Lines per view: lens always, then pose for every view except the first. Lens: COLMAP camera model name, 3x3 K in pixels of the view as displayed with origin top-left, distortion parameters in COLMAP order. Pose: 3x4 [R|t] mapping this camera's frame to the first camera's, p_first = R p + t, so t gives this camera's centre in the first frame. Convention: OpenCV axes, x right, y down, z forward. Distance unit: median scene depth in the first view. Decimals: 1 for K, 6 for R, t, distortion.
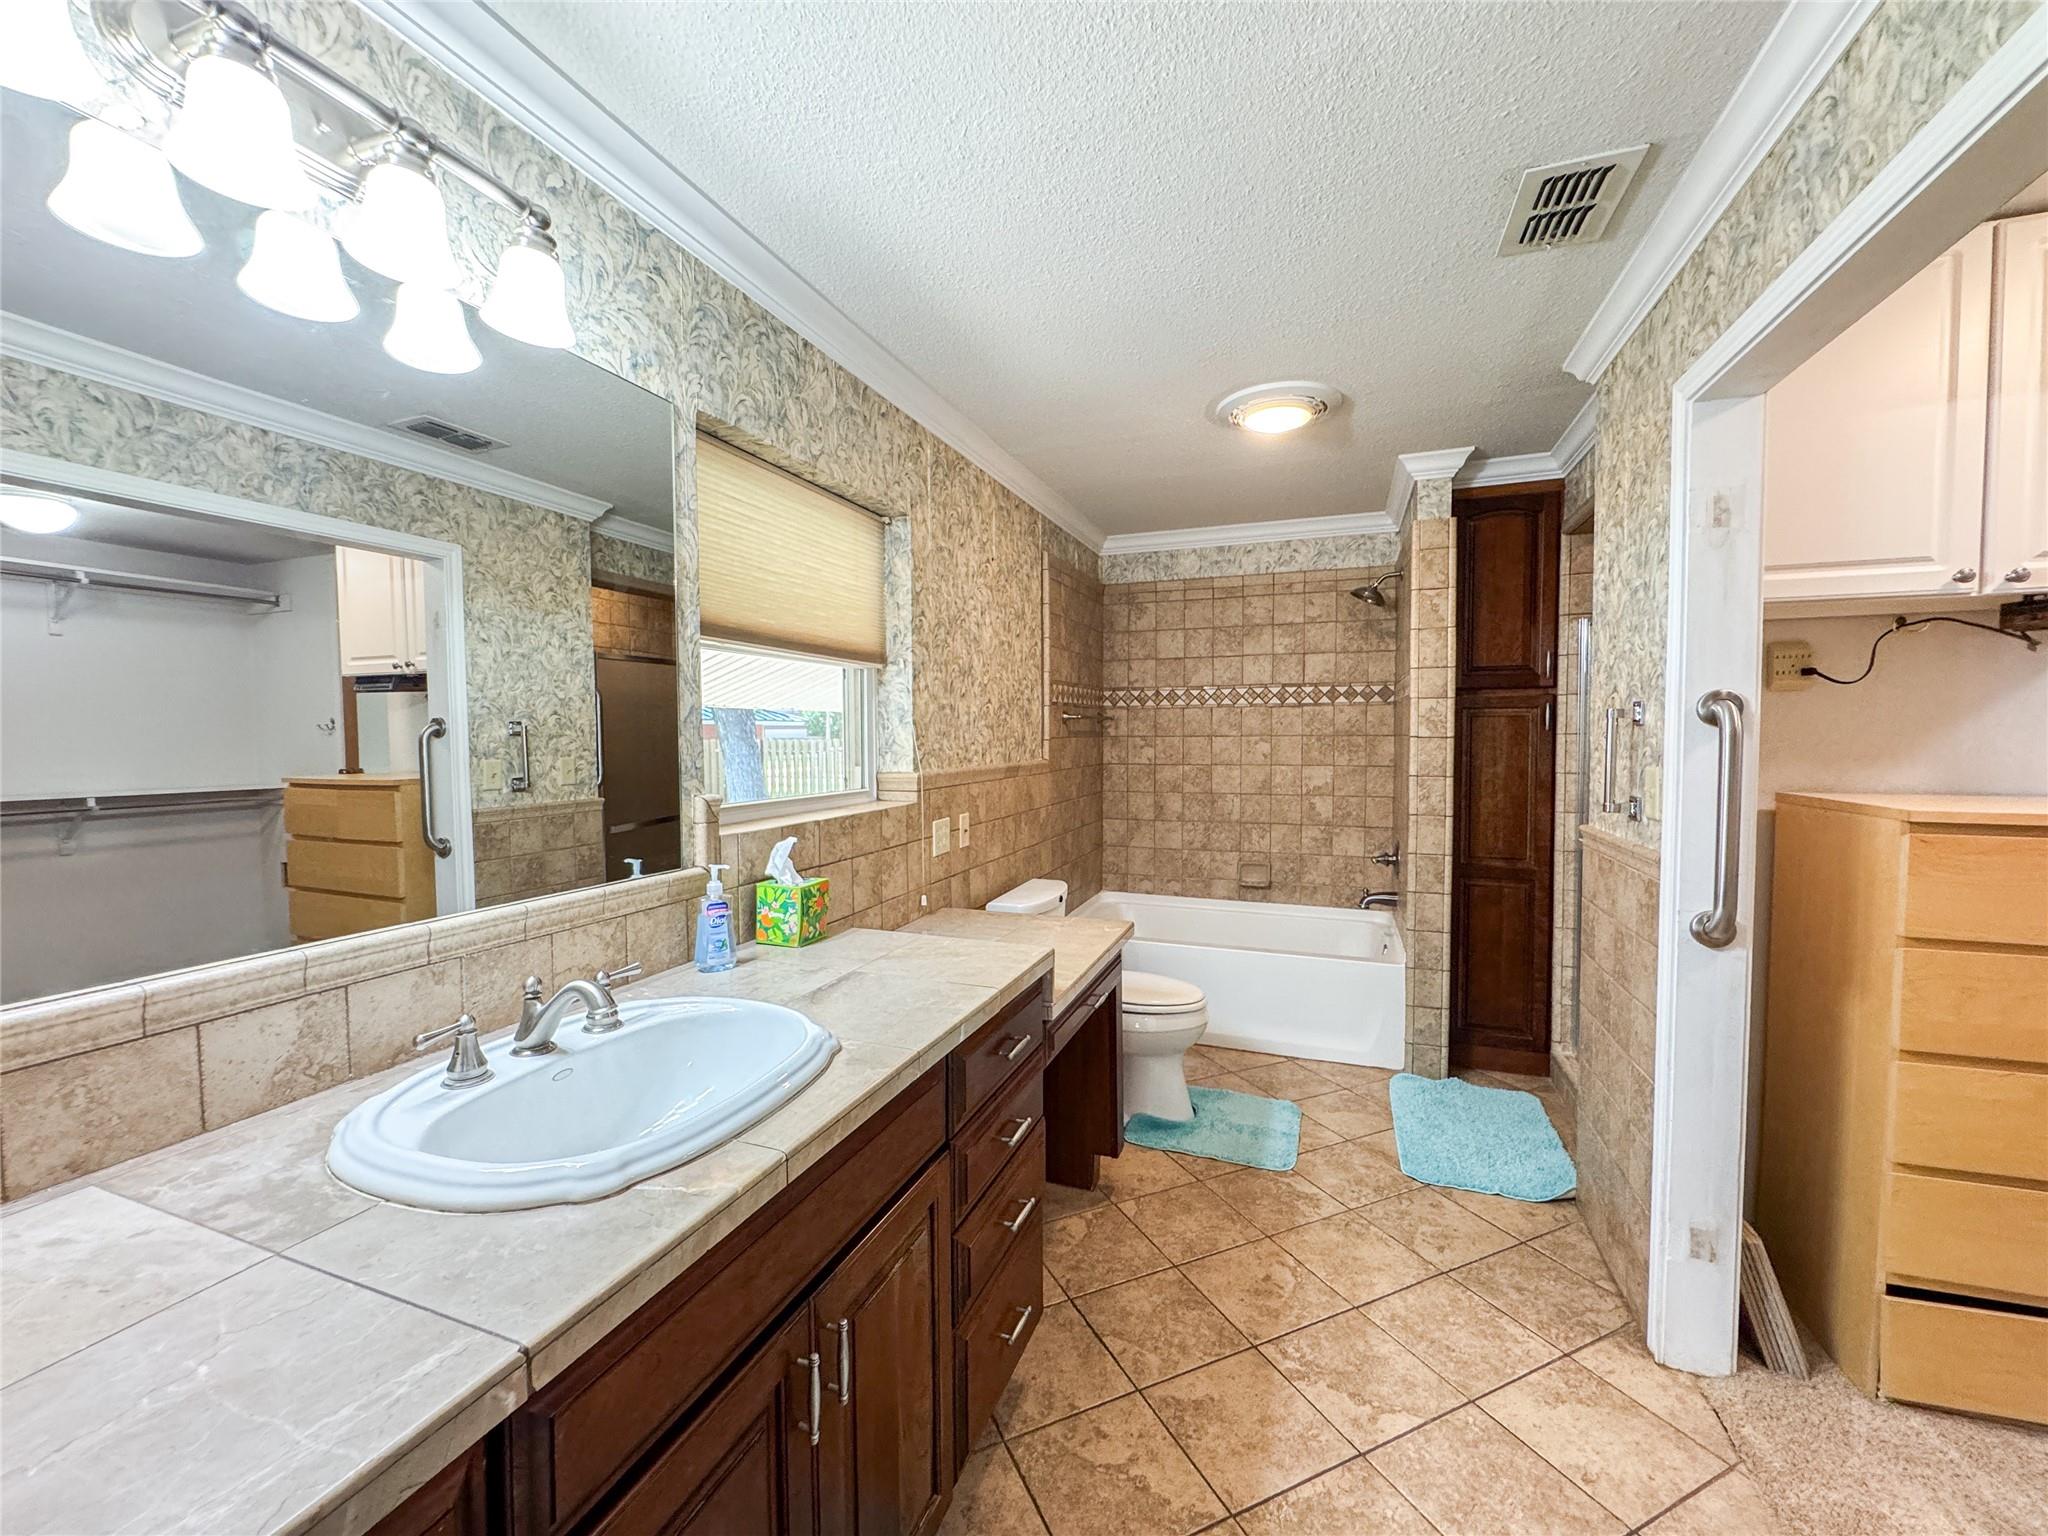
lens RADIAL K [[858.1, 0, 1016.4], [0, 858.1, 768.7], [0, 0, 1]] dist [0.002634, 0.000283]
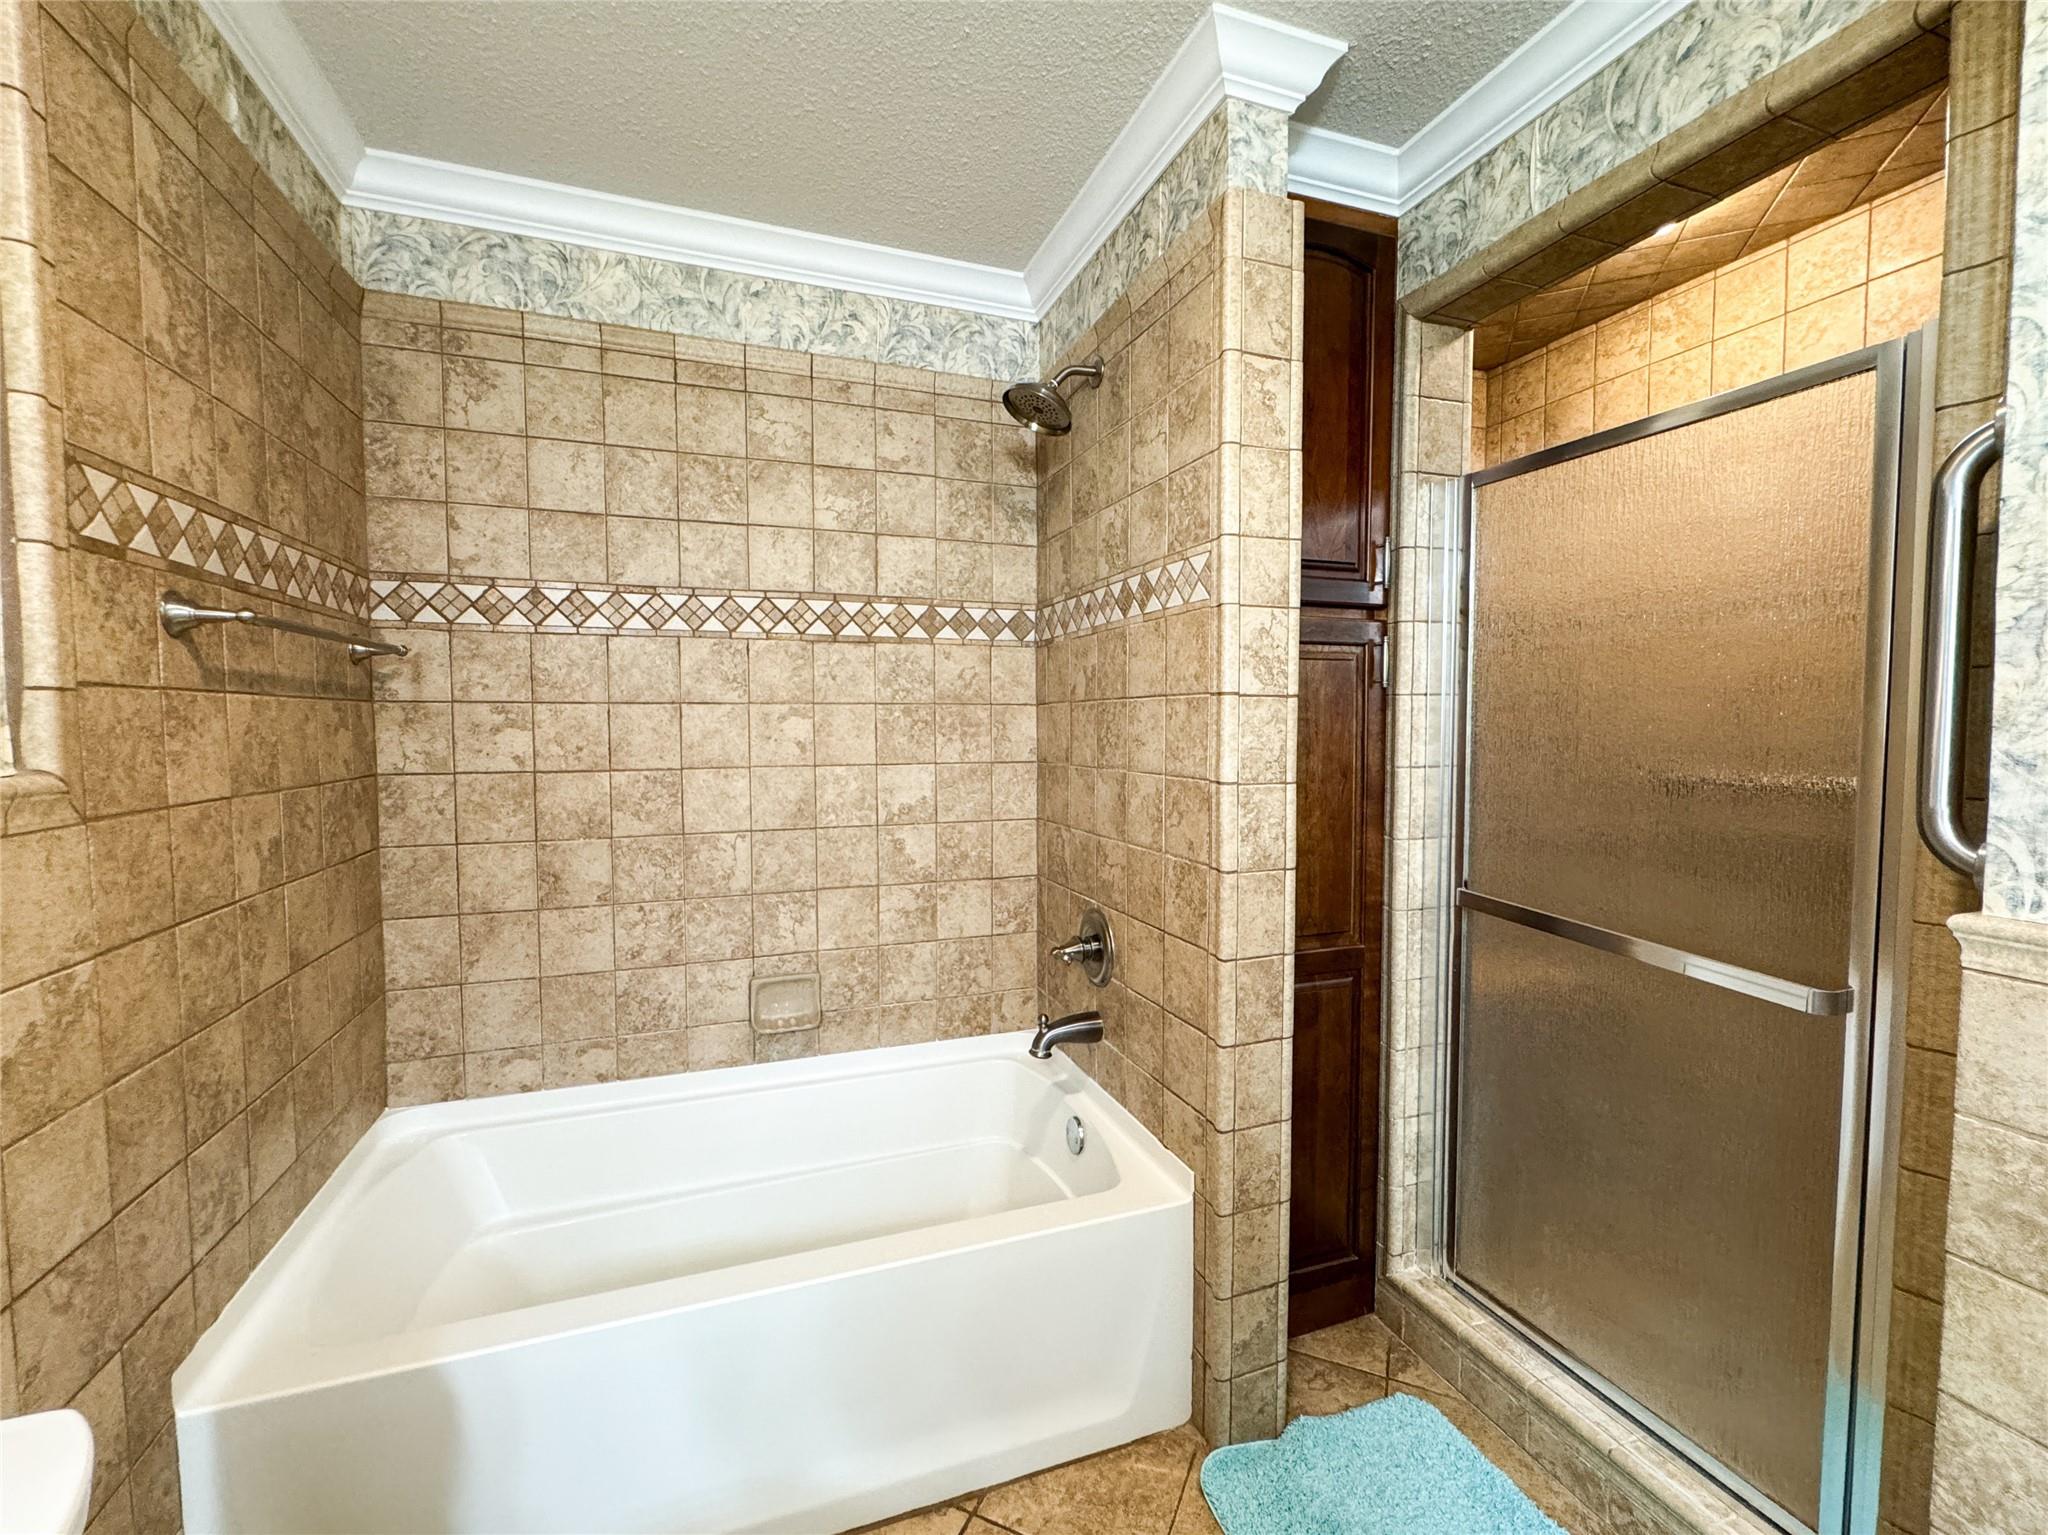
lens RADIAL K [[858.1, 0, 1006.5], [0, 858.1, 764.5], [0, 0, 1]] dist [0.002634, 0.000283]
pose [[0.759320, -0.030136, 0.650019, 0.070508], [0.028273, 0.999512, 0.013312, -0.008216], [-0.650103, 0.008270, 0.759801, 0.573043]]
